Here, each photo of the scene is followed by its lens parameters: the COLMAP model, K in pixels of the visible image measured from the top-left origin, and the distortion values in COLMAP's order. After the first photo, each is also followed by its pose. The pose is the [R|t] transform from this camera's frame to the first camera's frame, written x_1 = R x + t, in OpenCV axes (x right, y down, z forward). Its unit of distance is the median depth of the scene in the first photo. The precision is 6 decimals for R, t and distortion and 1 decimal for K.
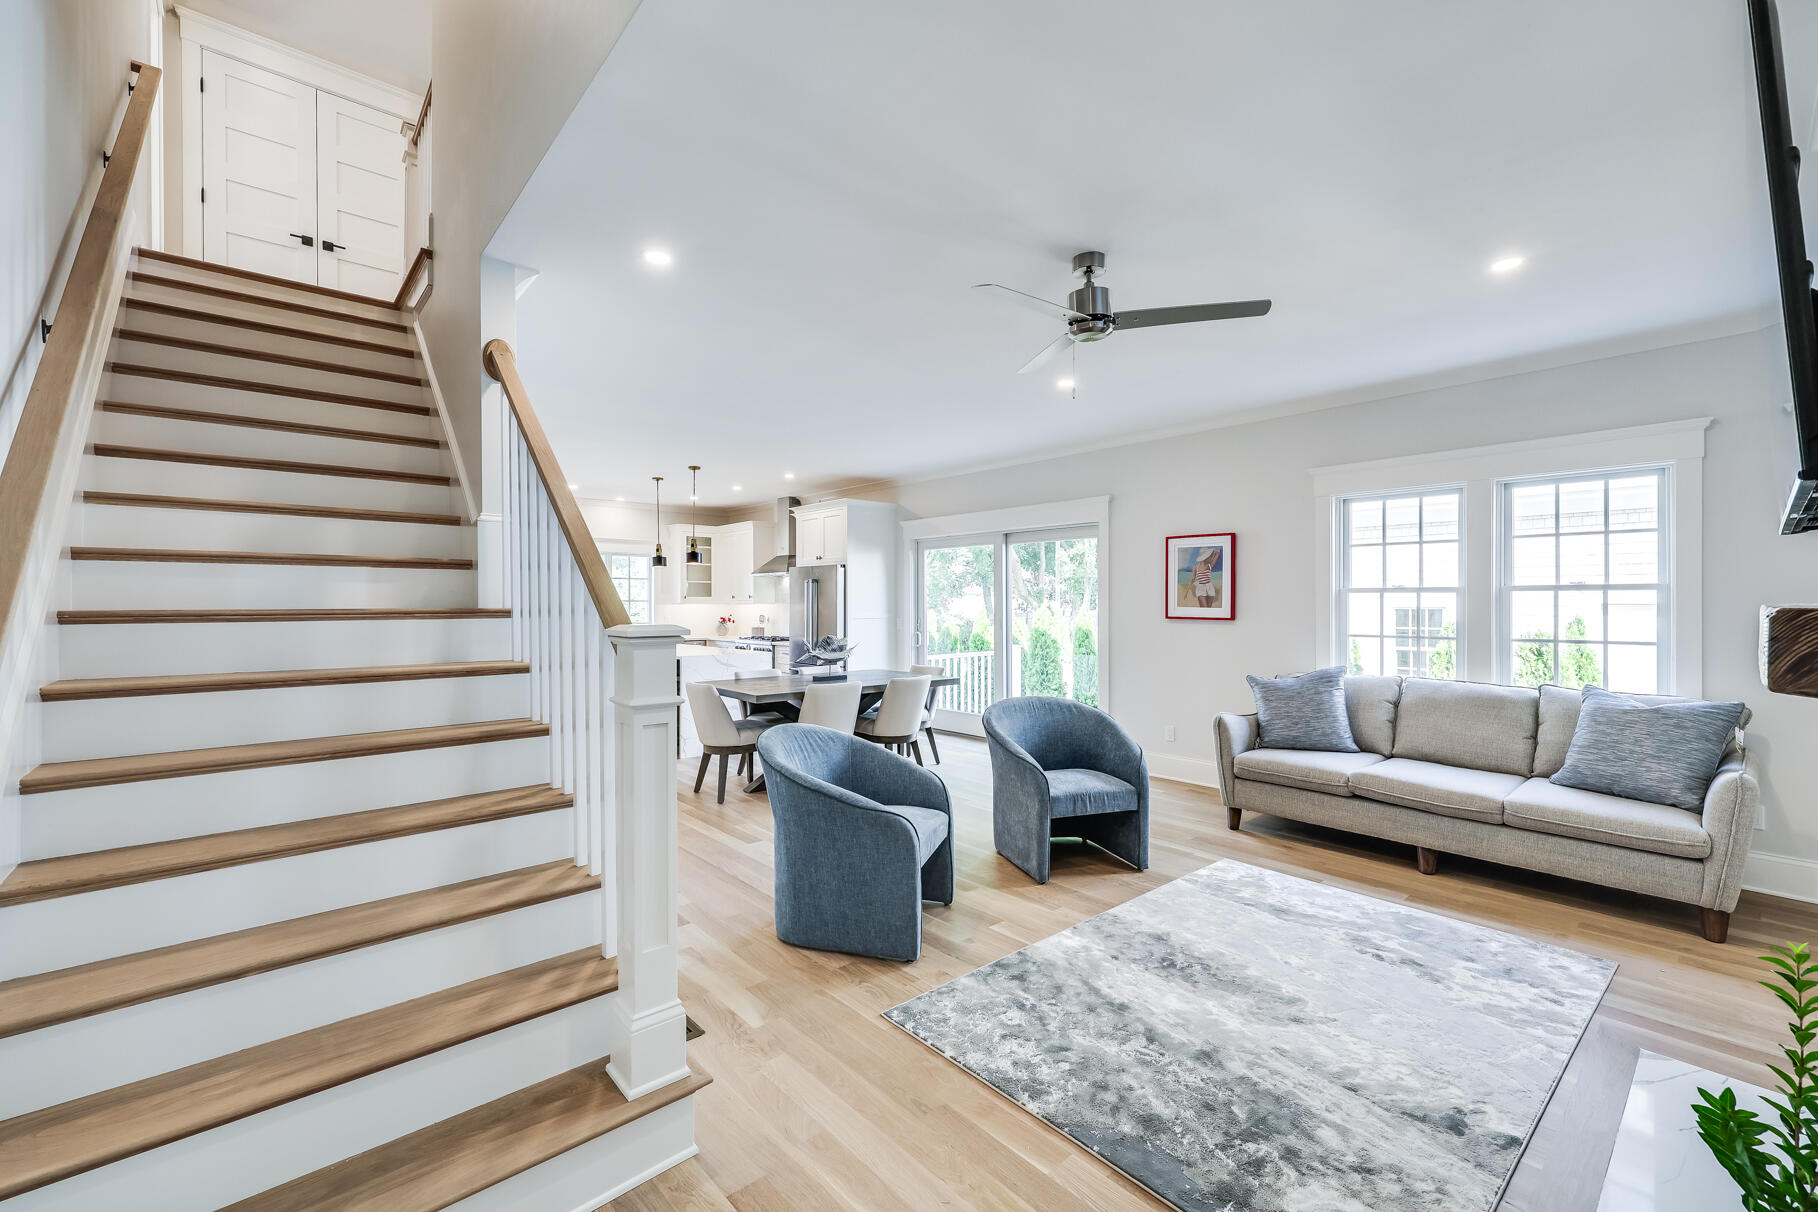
lens RADIAL K [[756.3, 0, 903.1], [0, 756.3, 604.5], [0, 0, 1]] dist [0.000860, -0.000878]
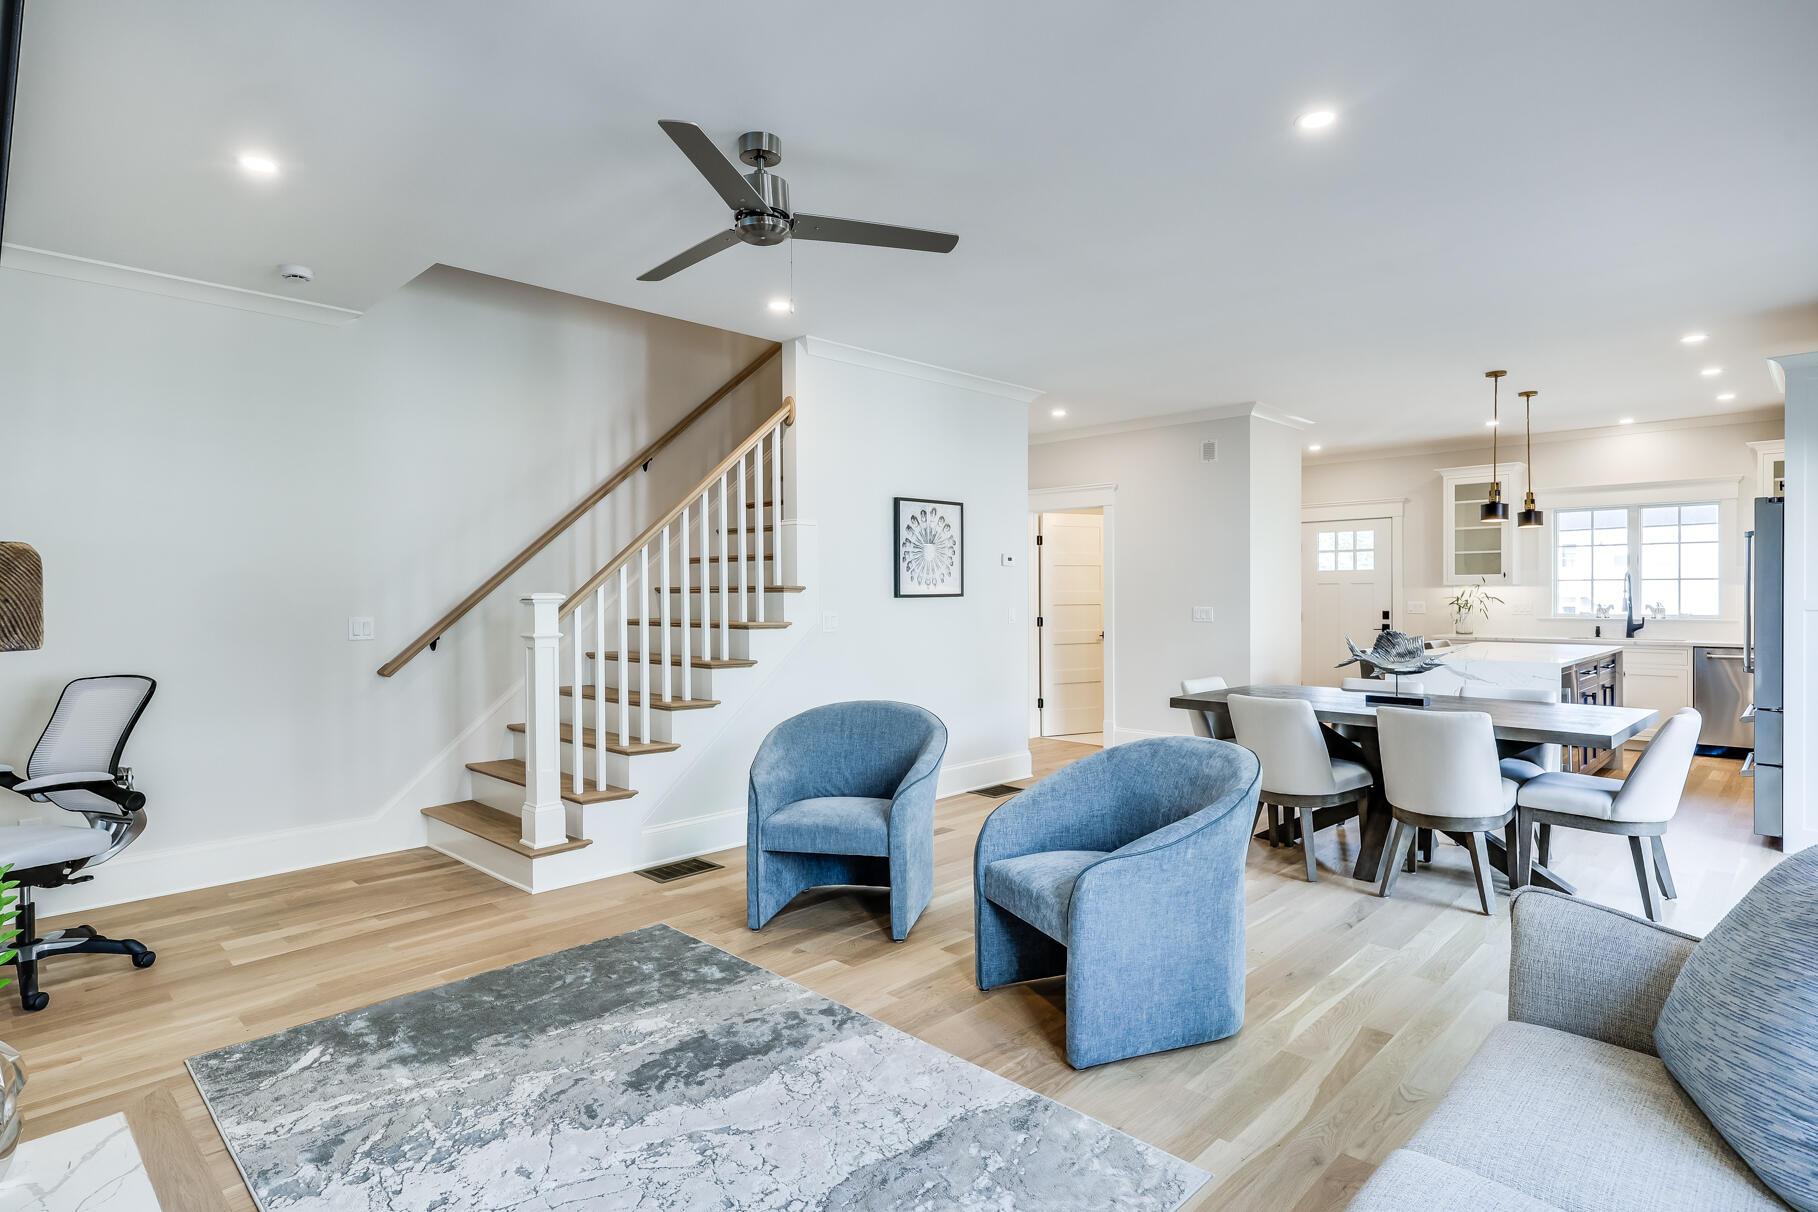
lens RADIAL K [[949.6, 0, 903.3], [0, 949.6, 598.6], [0, 0, 1]] dist [0.001419, 0.002259]
pose [[0.087887, 0.007995, -0.996098, 0.862215], [-0.000186, 0.999968, 0.008010, 0.011924], [0.996130, -0.000519, 0.087885, 0.725004]]
